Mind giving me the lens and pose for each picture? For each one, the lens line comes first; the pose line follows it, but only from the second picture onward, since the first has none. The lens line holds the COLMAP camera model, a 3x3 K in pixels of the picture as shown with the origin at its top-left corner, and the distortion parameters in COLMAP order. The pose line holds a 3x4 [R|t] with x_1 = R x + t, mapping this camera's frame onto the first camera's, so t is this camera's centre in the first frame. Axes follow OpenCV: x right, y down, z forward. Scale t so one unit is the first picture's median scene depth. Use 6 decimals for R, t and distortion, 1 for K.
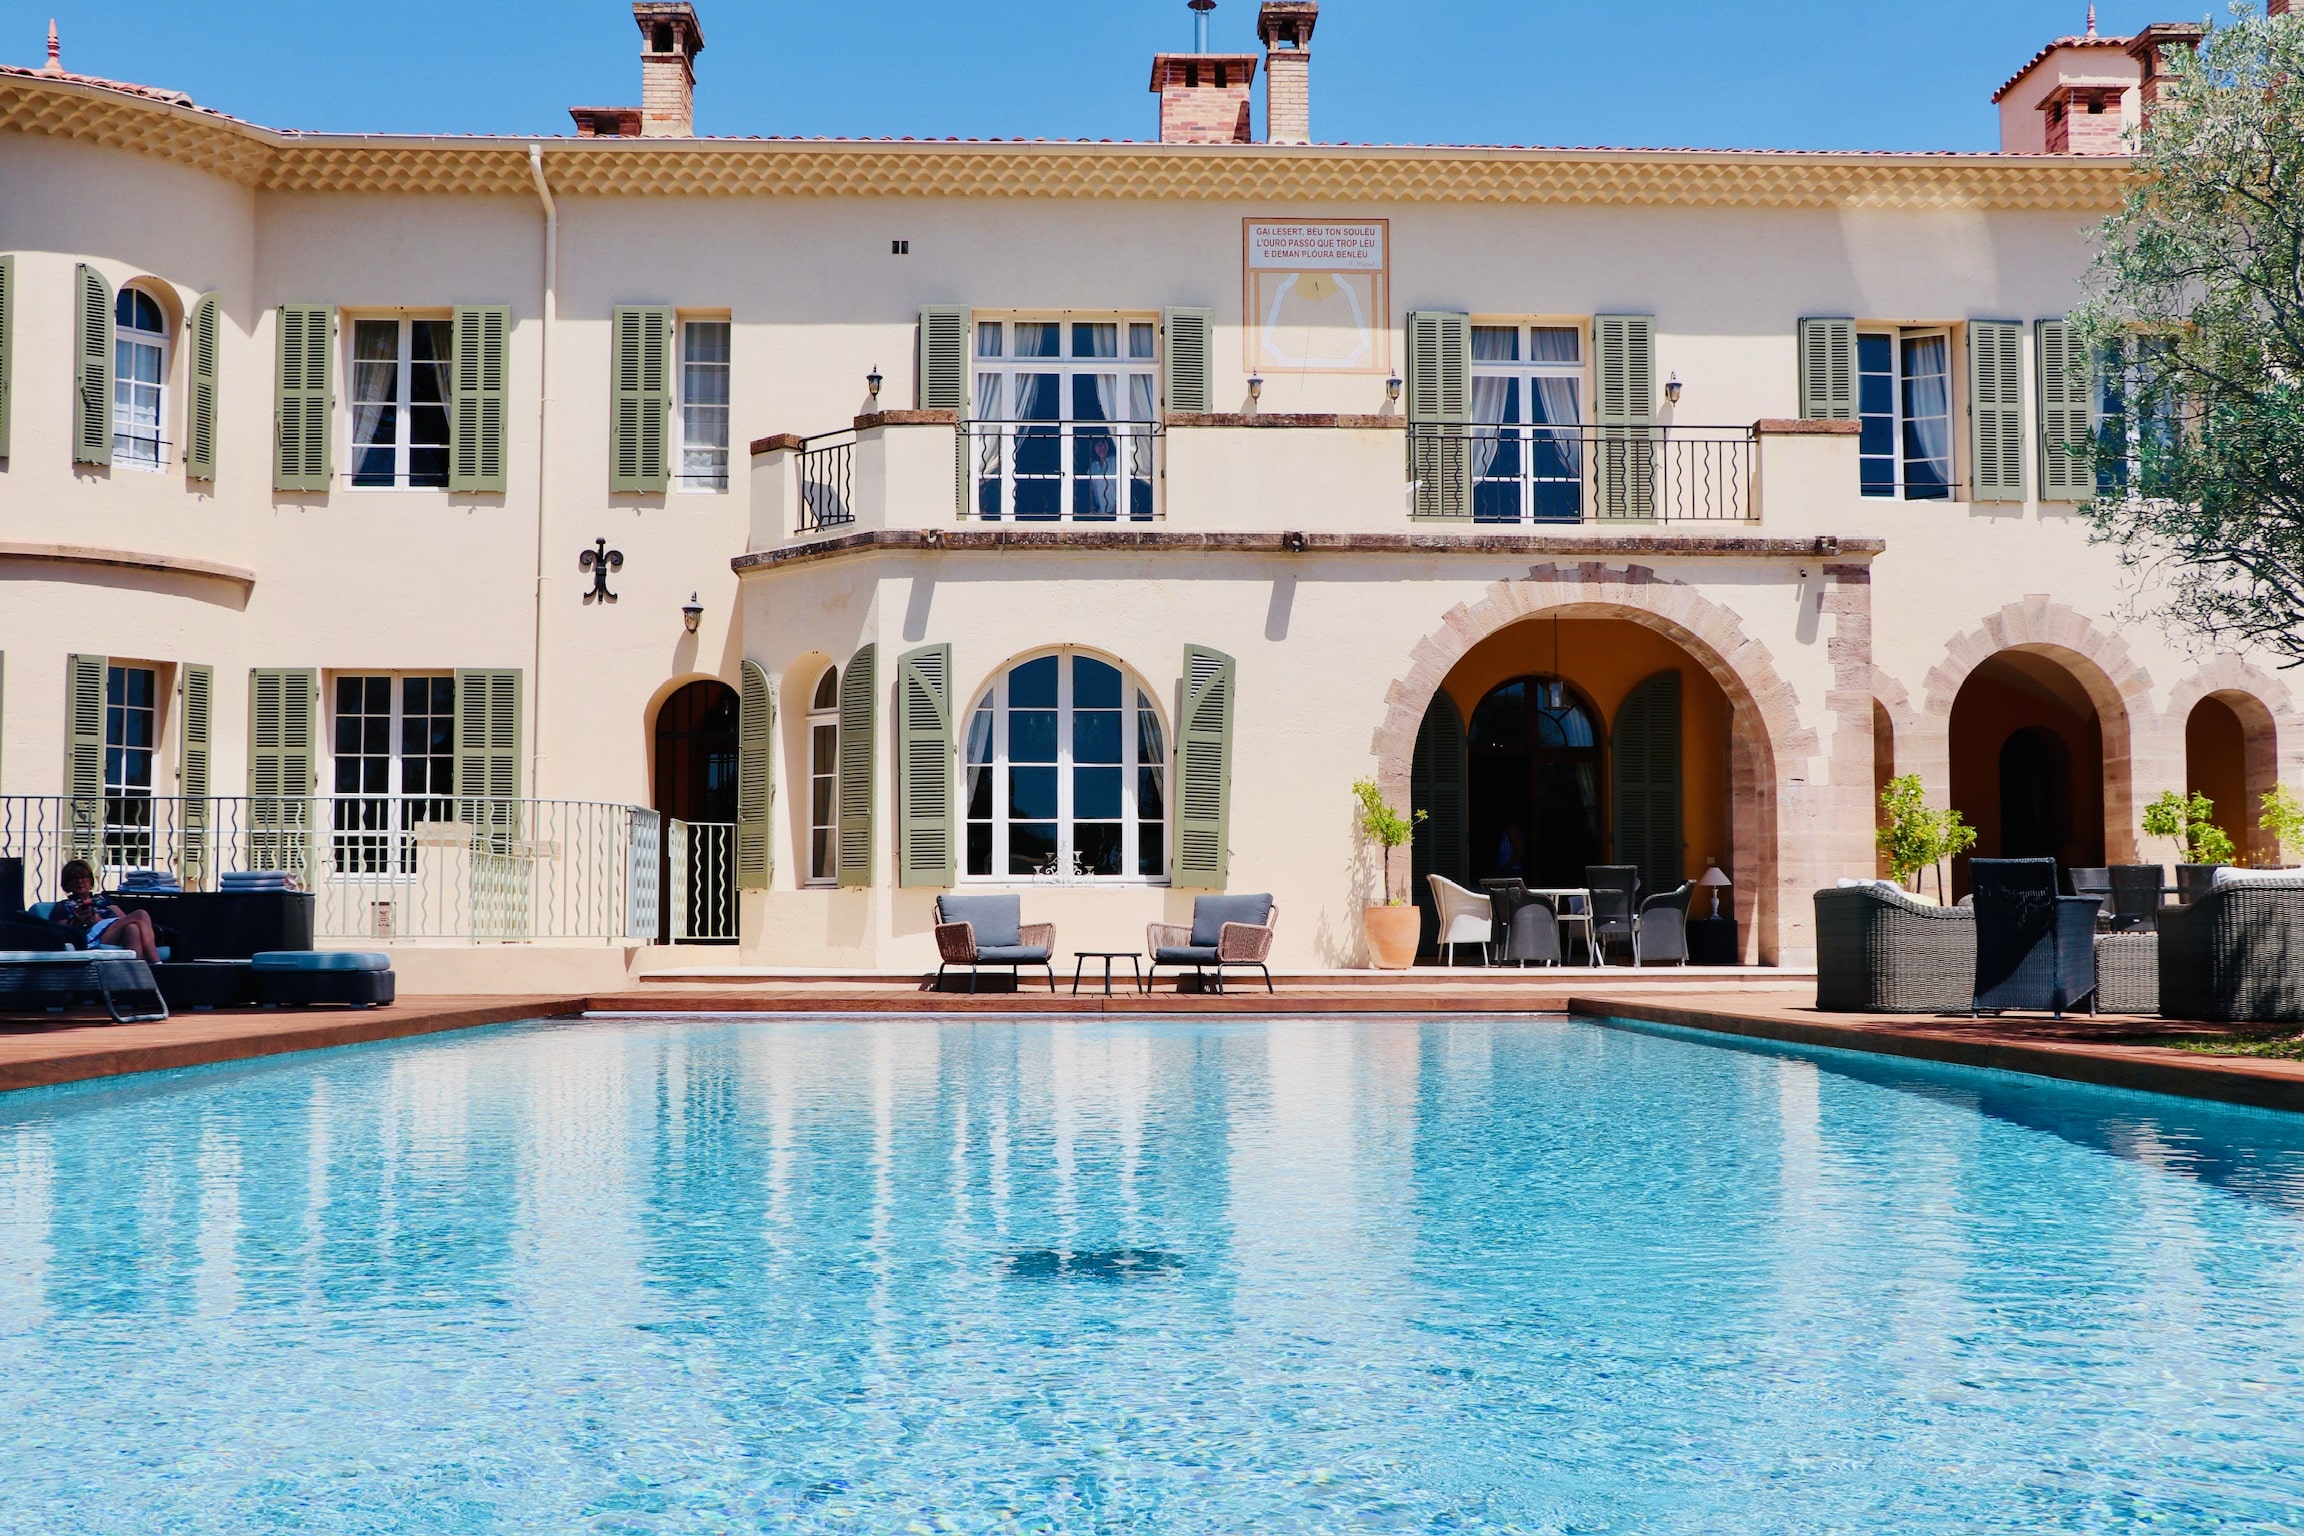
lens RADIAL K [[2408.7, 0, 1135.2], [0, 2408.7, 810.2], [0, 0, 1]] dist [-0.033451, 0.000000]
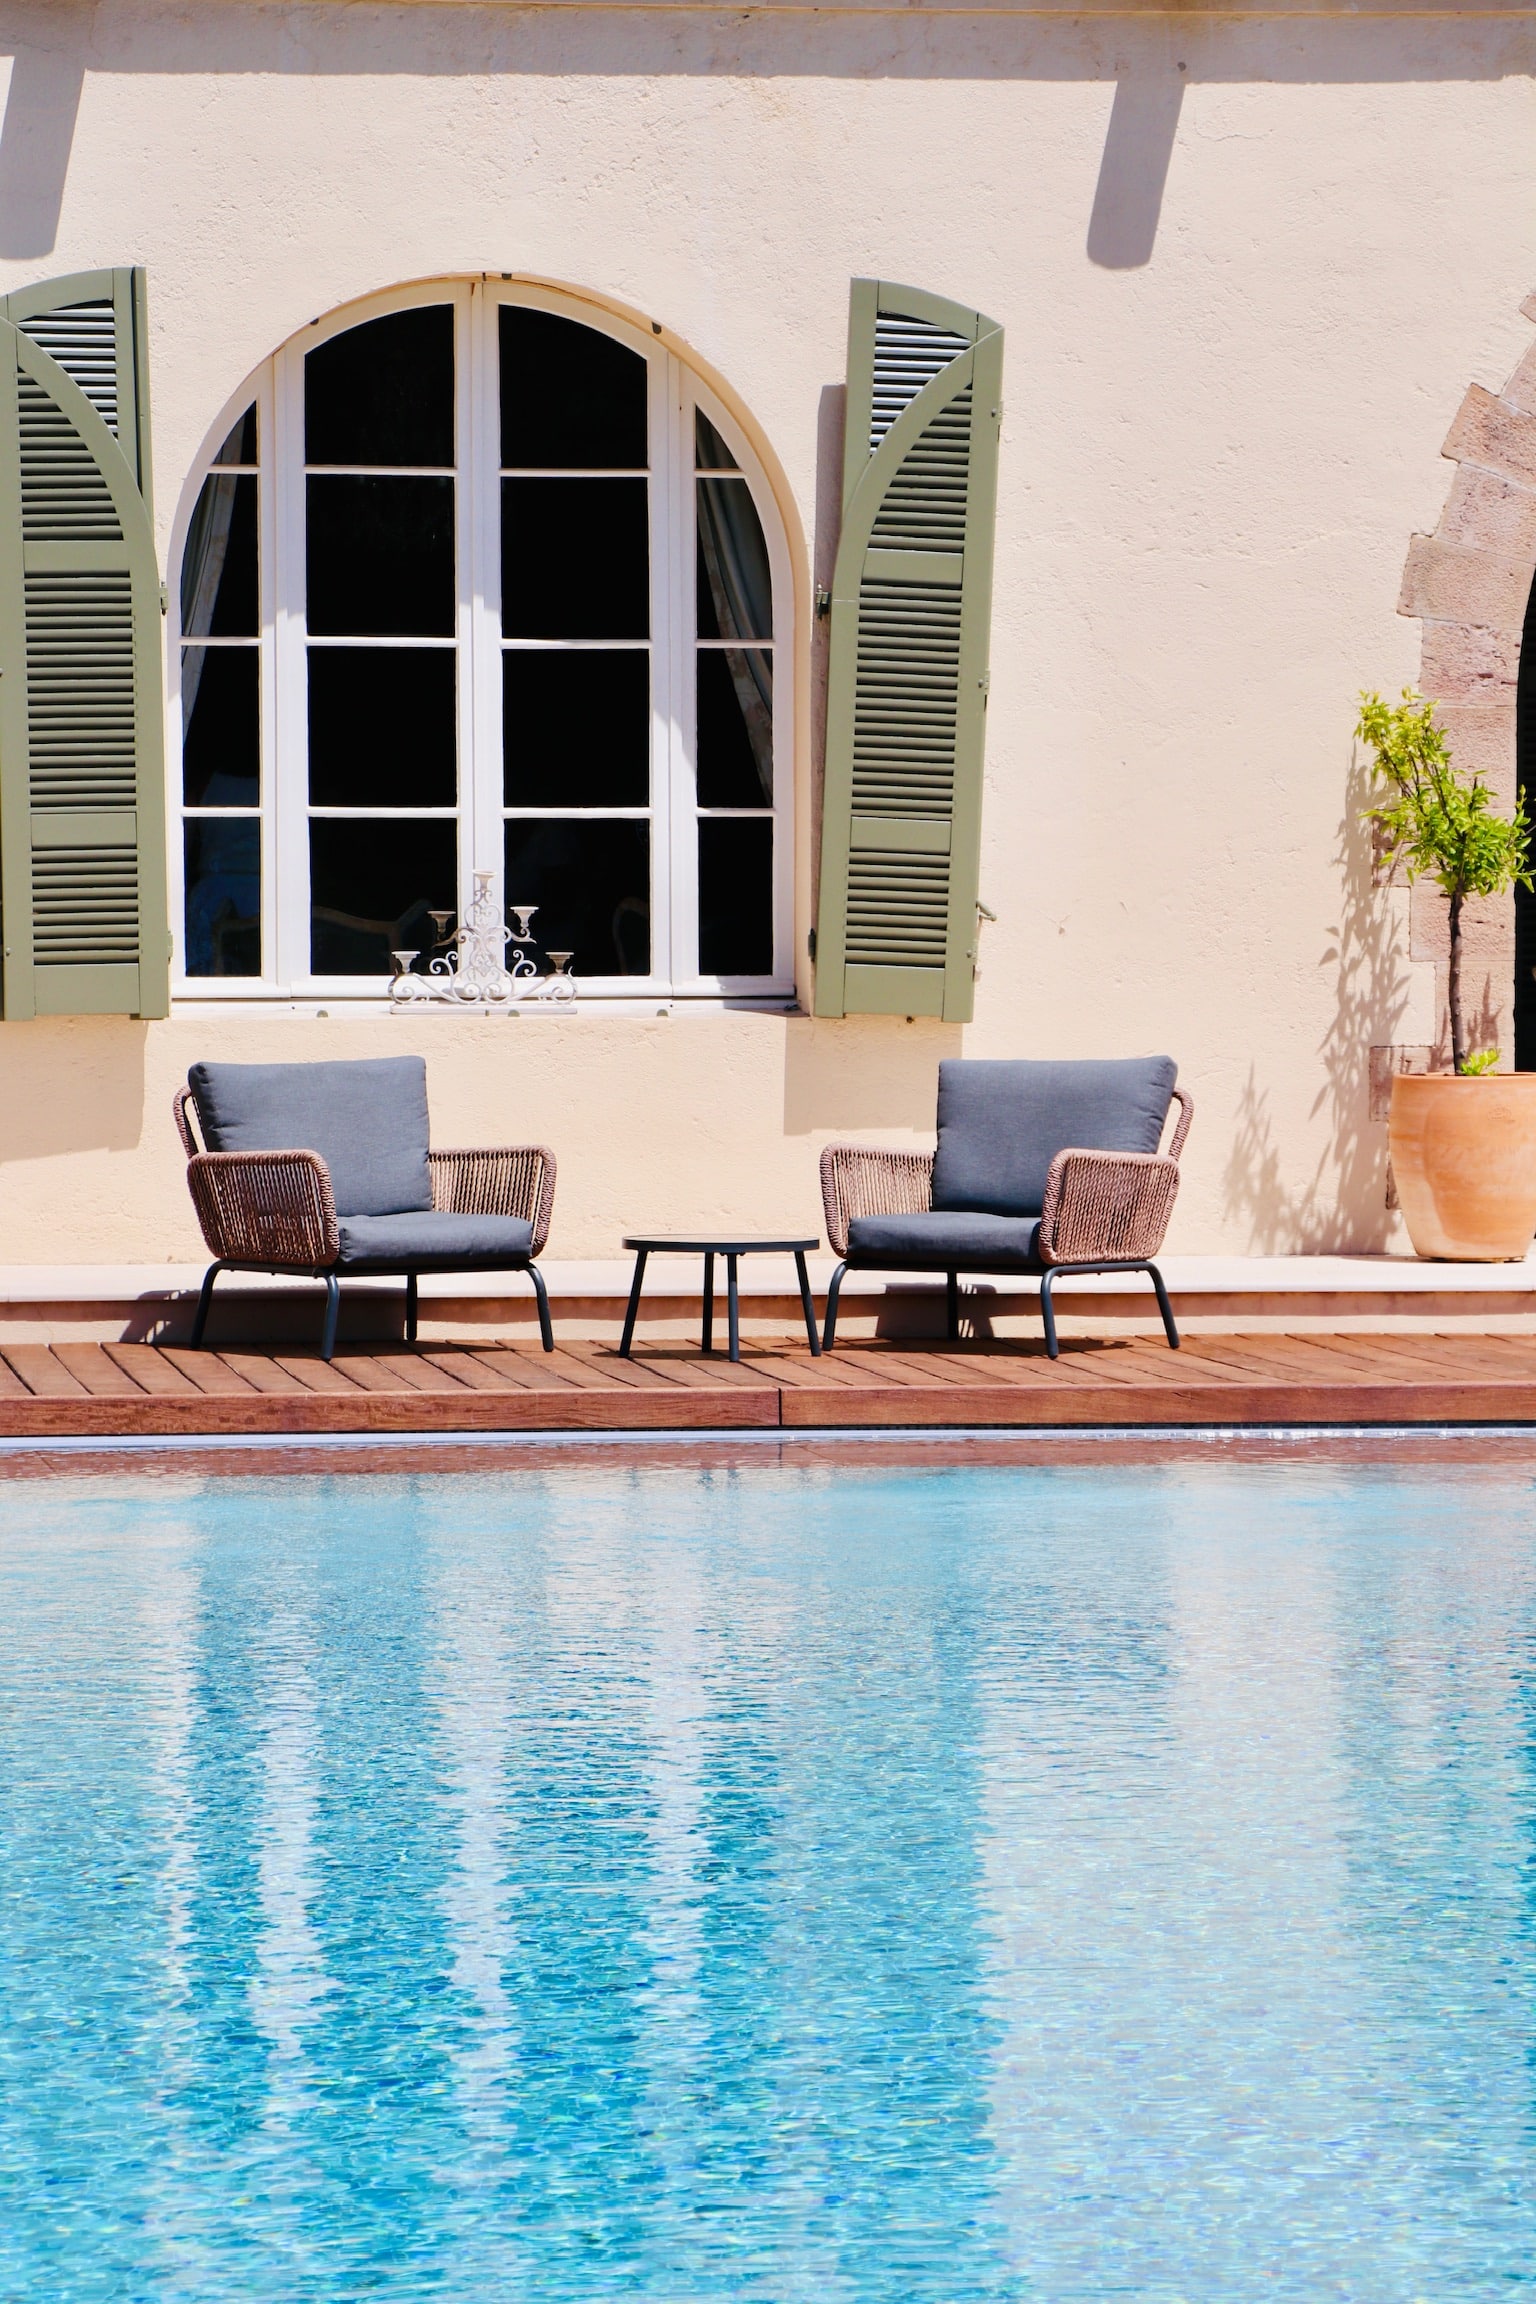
lens RADIAL K [[8286.9, 0, 791.5], [0, 8286.9, 1146.2], [0, 0, 1]] dist [0.931952, 0.000000]
pose [[0.994140, -0.004339, 0.108014, -0.107299], [-0.004364, 0.996769, 0.080203, -0.040807], [-0.108013, -0.080205, 0.990909, -0.138509]]
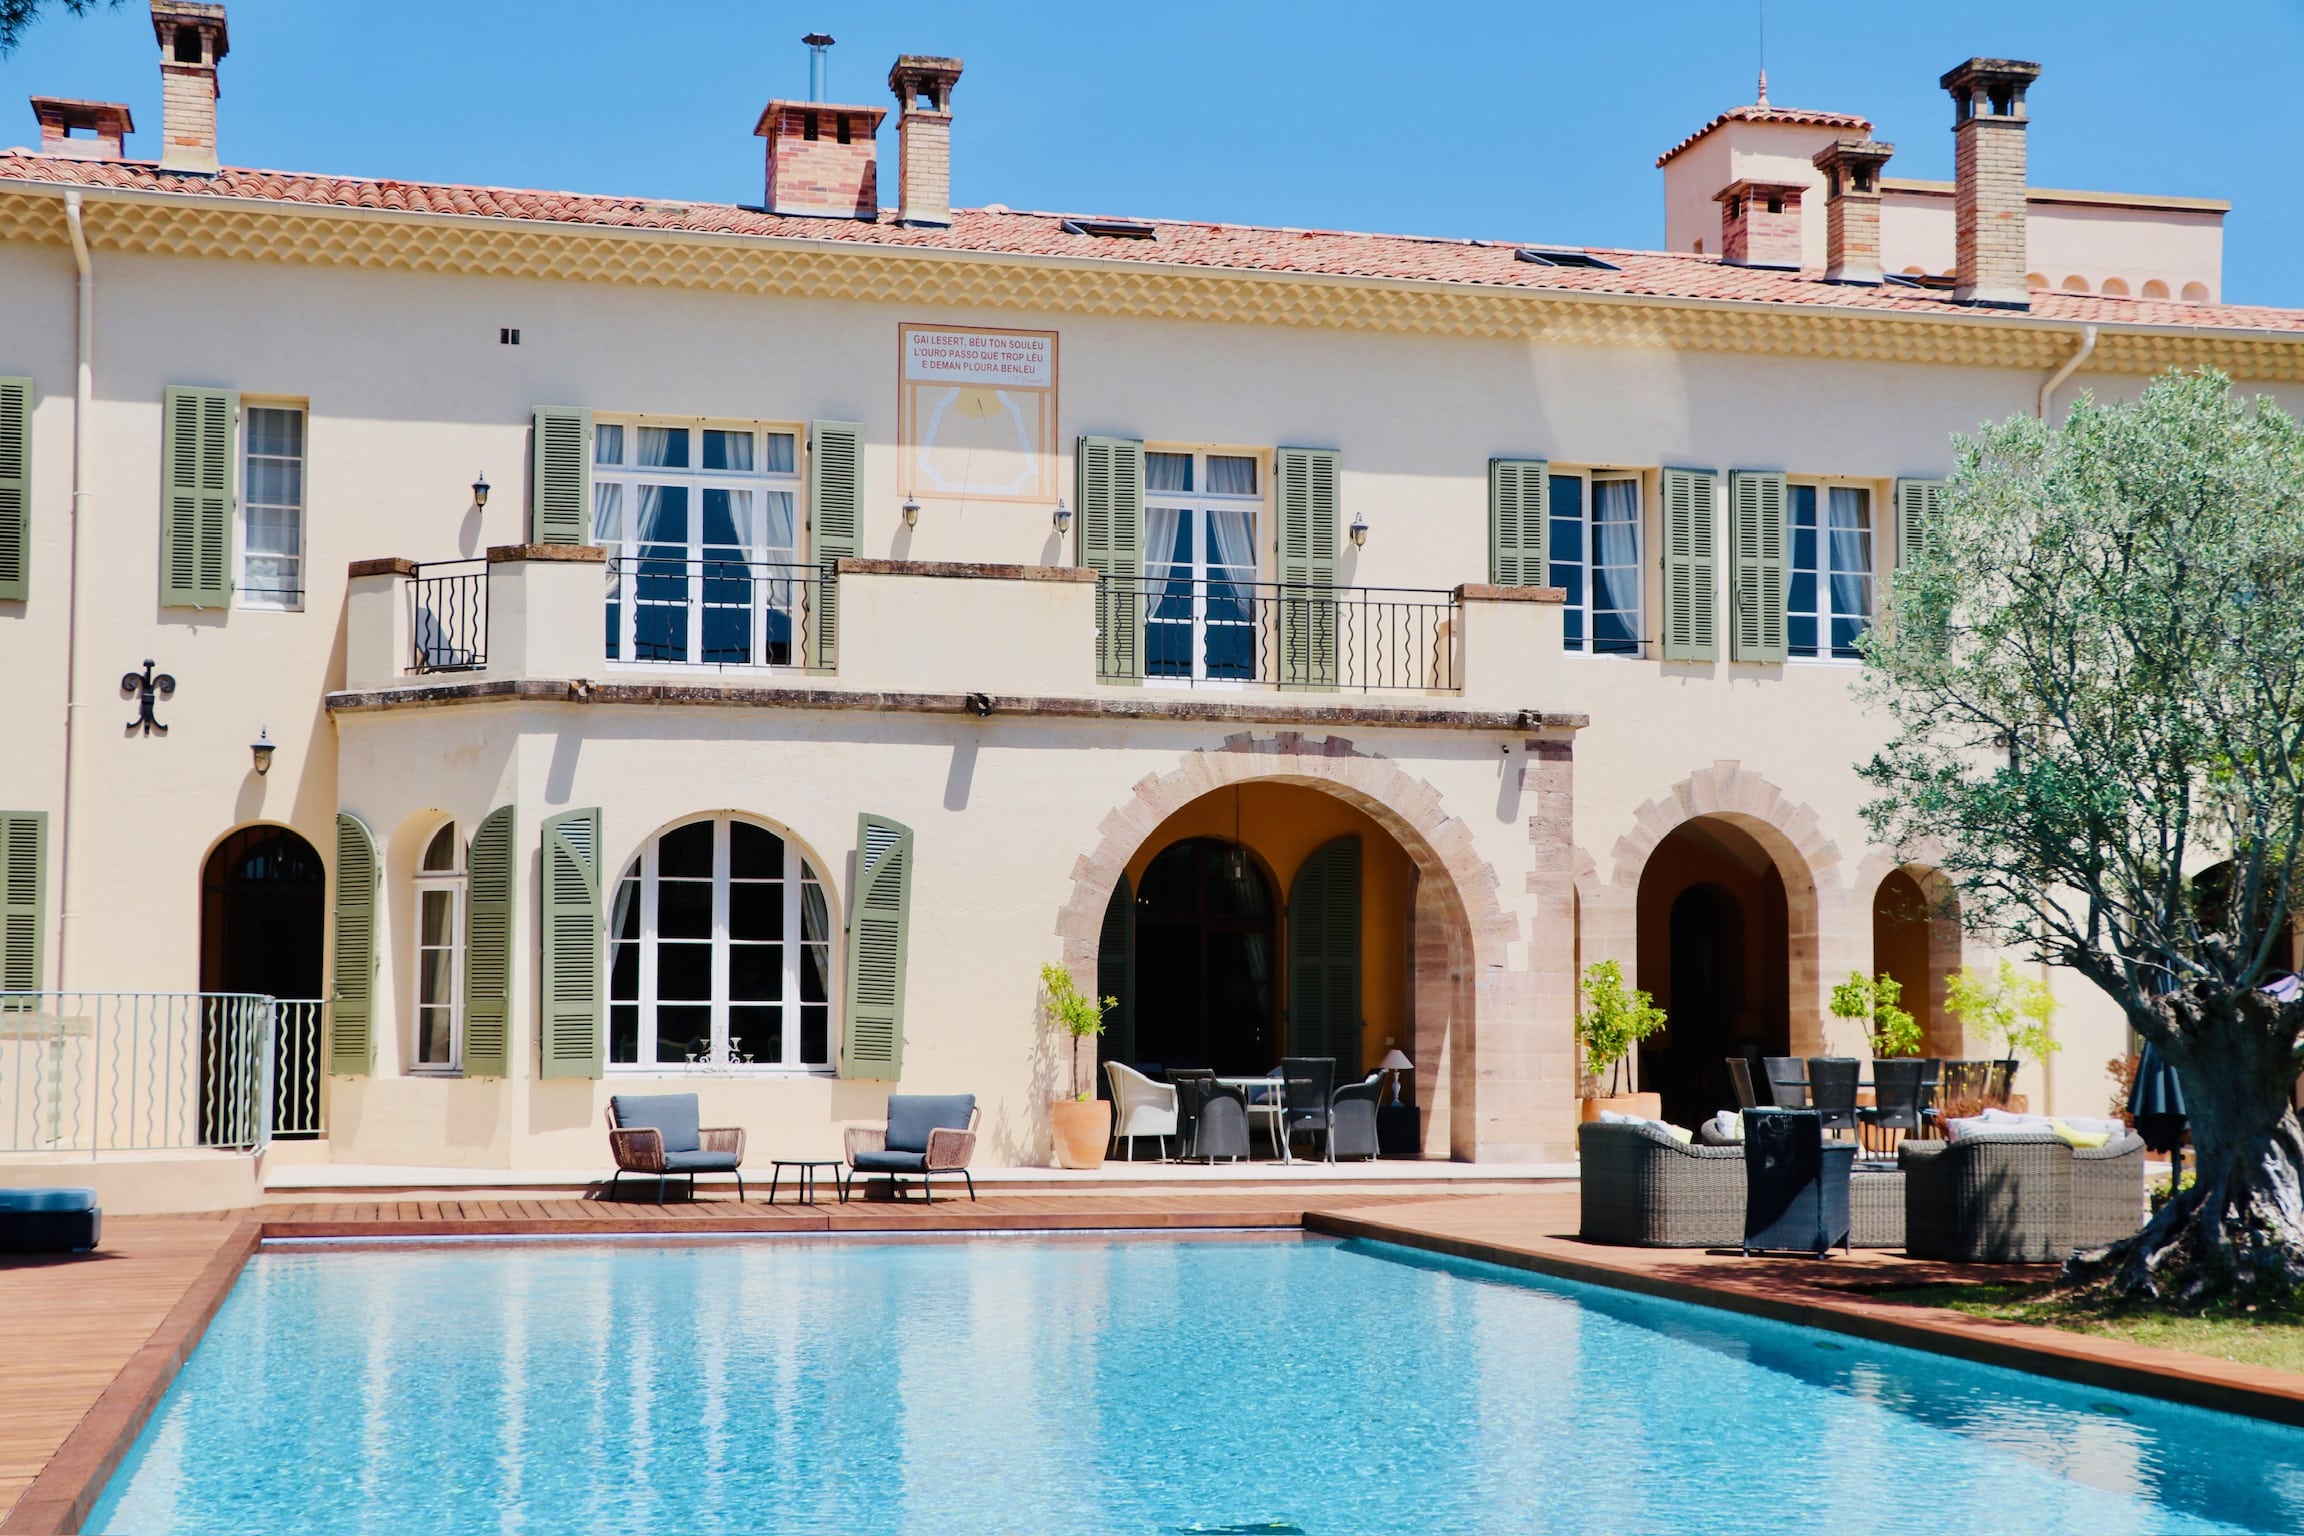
lens RADIAL K [[3076.0, 0, 1143.9], [0, 3076.0, 869.7], [0, 0, 1]] dist [0.029965, 0.000000]
pose [[0.978360, 0.015416, 0.206336, -0.109438], [-0.014881, 0.999881, -0.004146, -0.042308], [-0.206376, 0.000986, 0.978472, -0.157951]]
